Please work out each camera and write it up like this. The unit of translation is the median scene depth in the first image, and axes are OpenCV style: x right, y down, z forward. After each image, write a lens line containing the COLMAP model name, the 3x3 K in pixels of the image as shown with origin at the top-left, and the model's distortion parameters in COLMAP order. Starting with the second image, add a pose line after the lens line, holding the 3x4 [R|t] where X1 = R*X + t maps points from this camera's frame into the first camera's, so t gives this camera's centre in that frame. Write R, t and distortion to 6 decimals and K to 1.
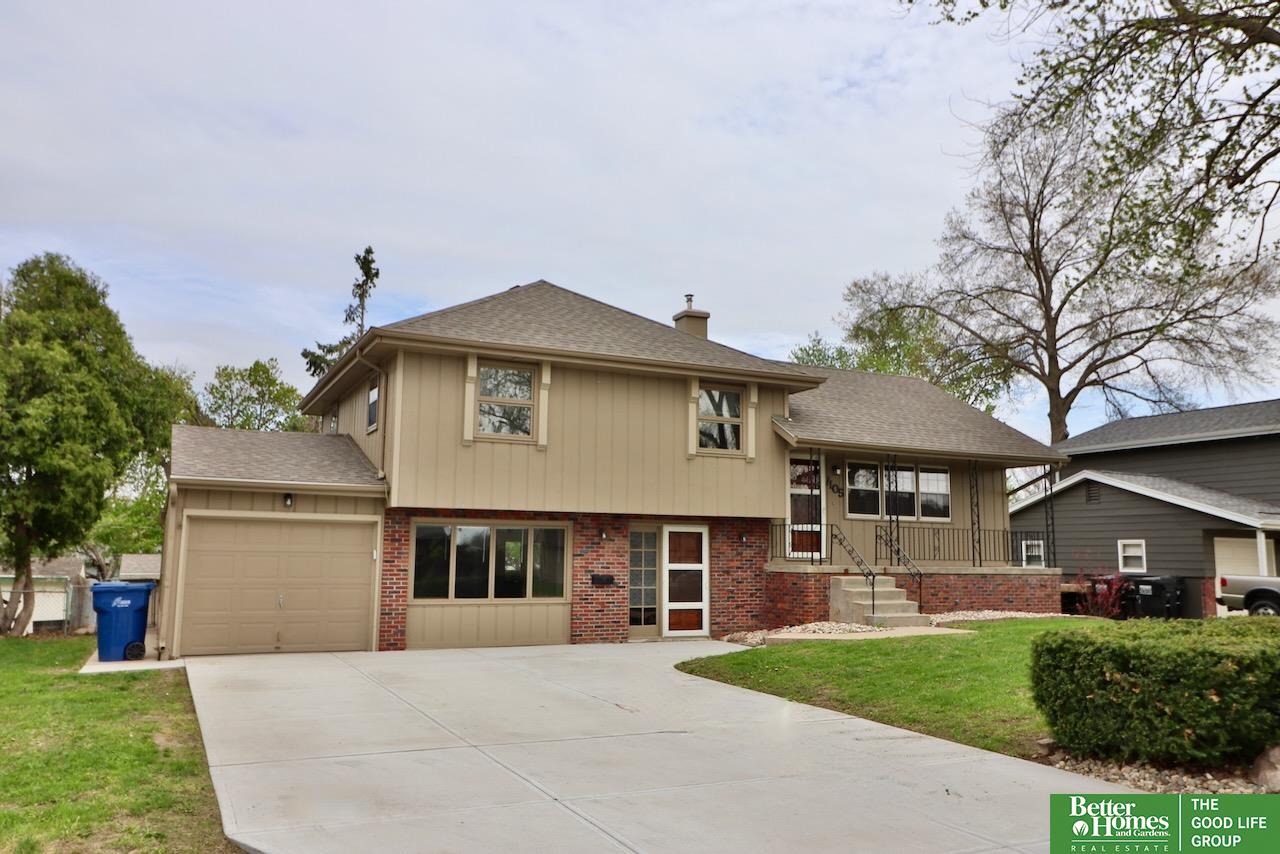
lens RADIAL K [[926.1, 0, 640.0], [0, 926.1, 427.0], [0, 0, 1]] dist [0.004958, -0.000859]
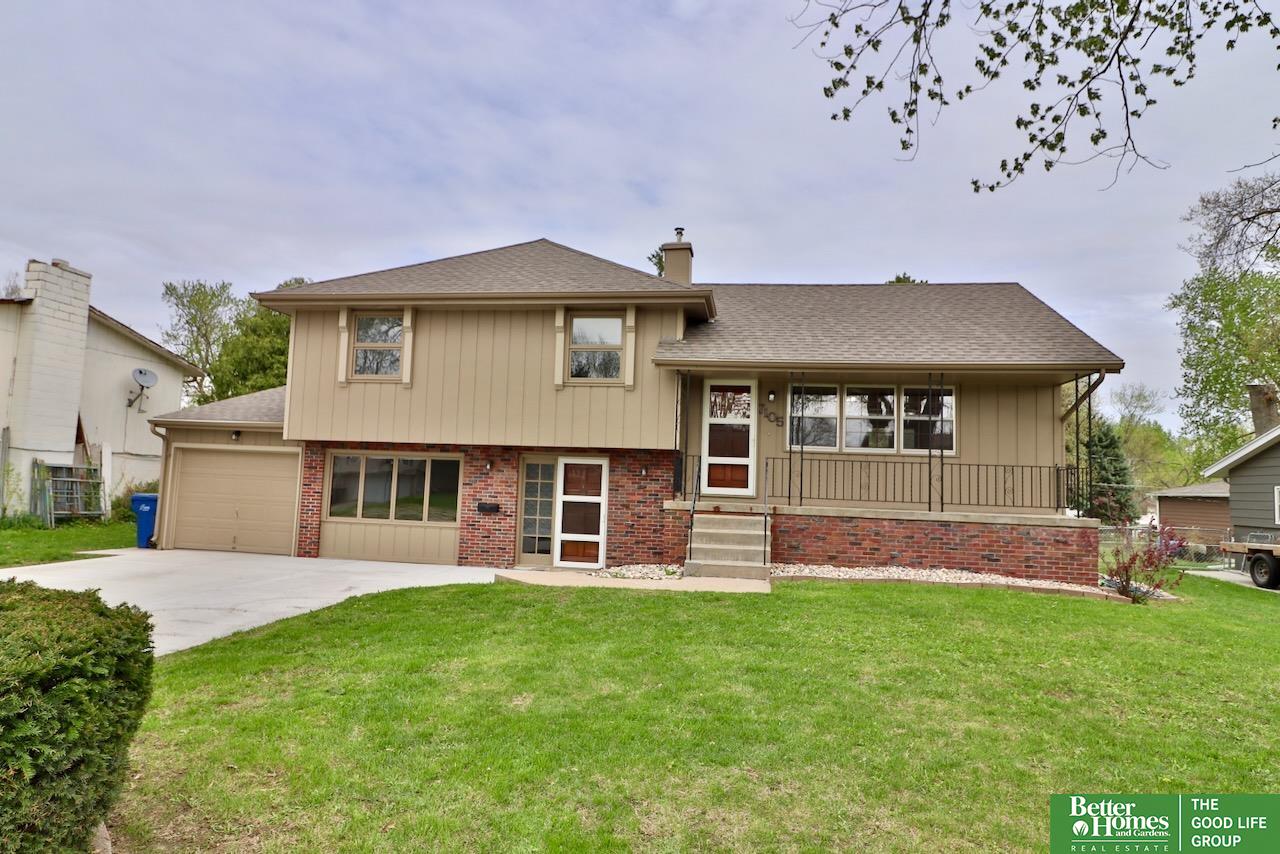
lens RADIAL K [[714.5, 0, 640.0], [0, 714.5, 427.0], [0, 0, 1]] dist [-0.005772, -0.001714]
pose [[0.823865, -0.027137, -0.566136, 0.535519], [0.051228, 0.998330, 0.026696, 0.056436], [0.564466, -0.050996, 0.823880, 0.405879]]
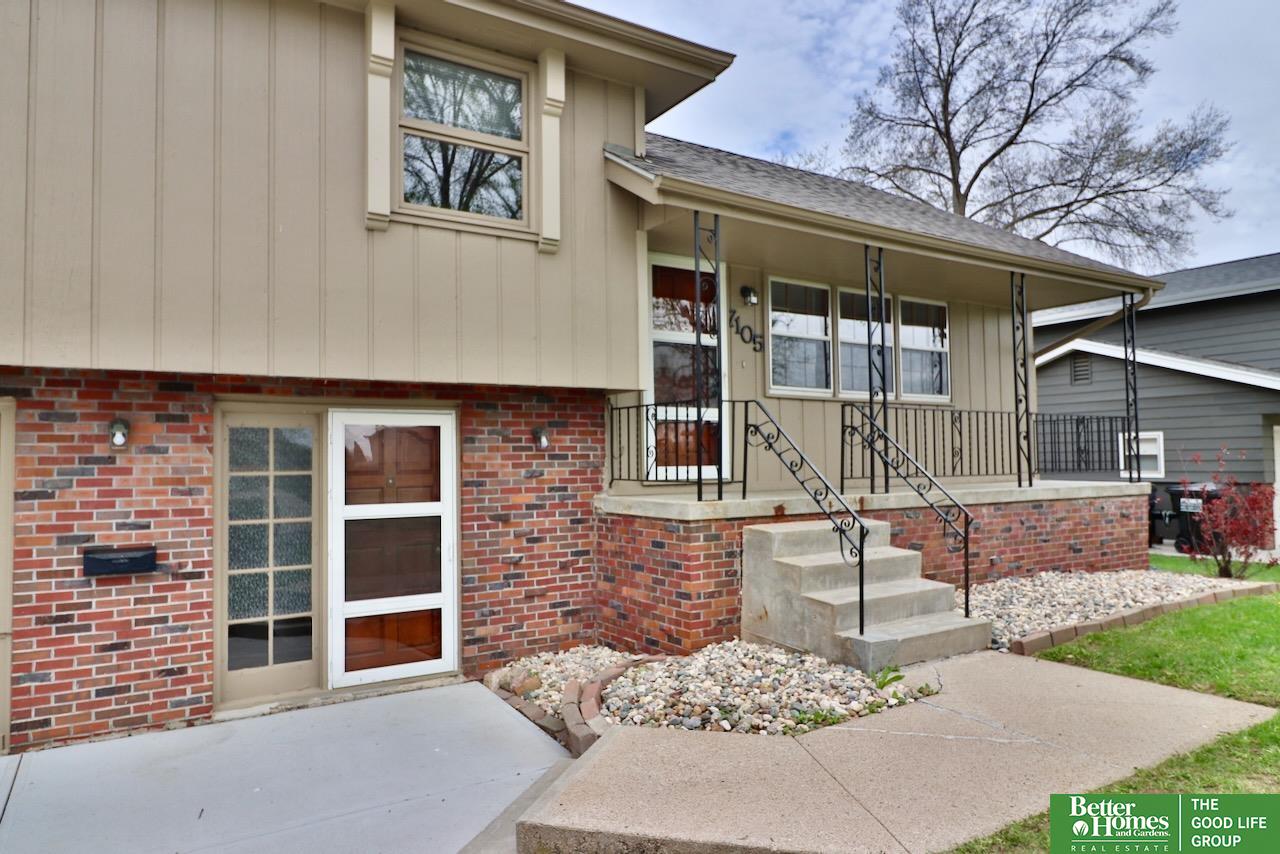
lens RADIAL K [[801.3, 0, 640.0], [0, 801.3, 427.0], [0, 0, 1]] dist [-0.002210, -0.000633]
pose [[0.994322, -0.018779, 0.104745, 0.120340], [0.008589, 0.995257, 0.096901, 0.080699], [-0.106068, -0.095451, 0.989767, 0.640735]]
